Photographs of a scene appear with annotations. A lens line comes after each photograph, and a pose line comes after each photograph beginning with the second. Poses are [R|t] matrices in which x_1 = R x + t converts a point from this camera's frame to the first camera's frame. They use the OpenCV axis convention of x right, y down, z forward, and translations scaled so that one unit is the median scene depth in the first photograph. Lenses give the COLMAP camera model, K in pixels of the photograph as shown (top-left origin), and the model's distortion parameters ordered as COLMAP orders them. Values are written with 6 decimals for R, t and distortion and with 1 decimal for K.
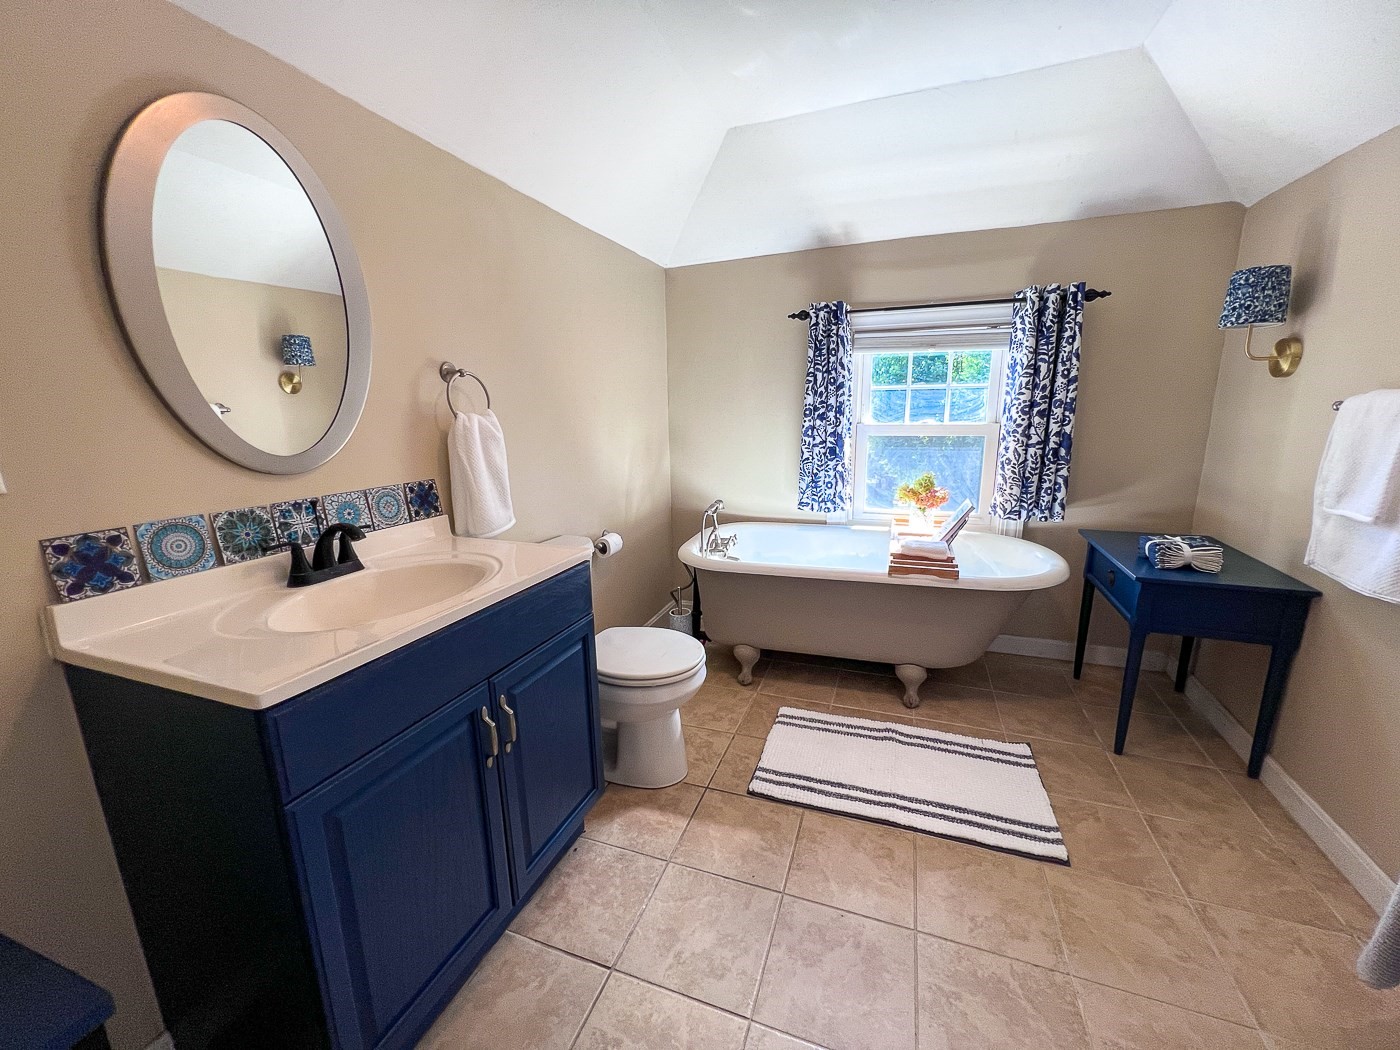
lens RADIAL K [[558.5, 0, 702.3], [0, 558.5, 523.5], [0, 0, 1]] dist [-0.001574, 0.000766]
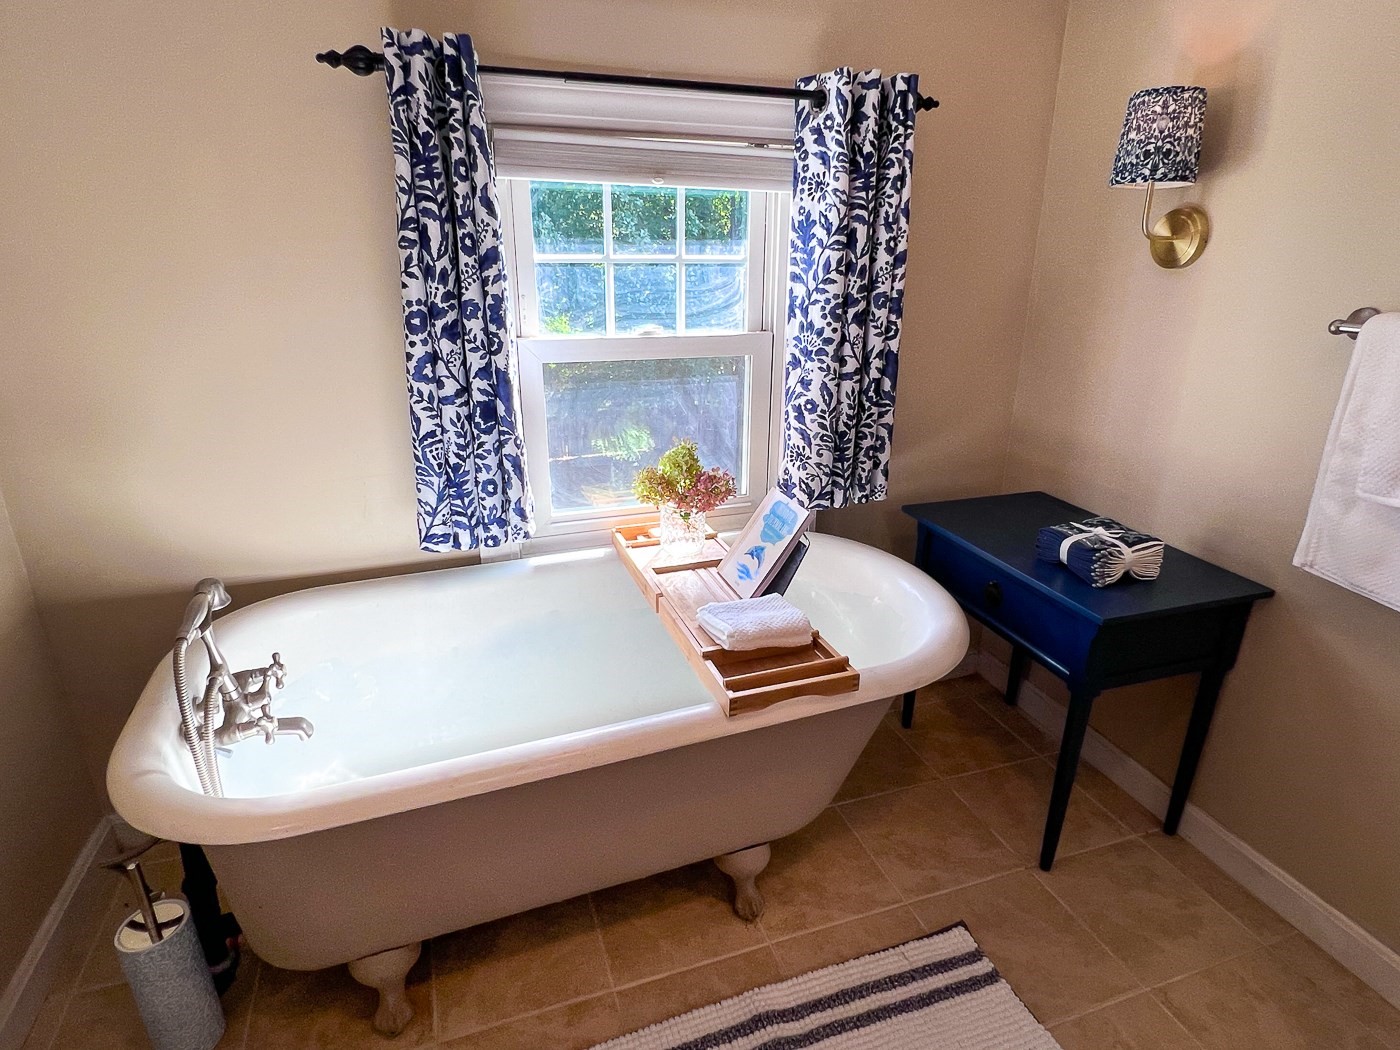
lens RADIAL K [[769.9, 0, 700.4], [0, 769.9, 524.9], [0, 0, 1]] dist [-0.006174, -0.000340]
pose [[0.774696, -0.192517, 0.602315, -0.016359], [0.112488, 0.979292, 0.168328, -0.136640], [-0.622248, -0.062650, 0.780309, 0.467358]]
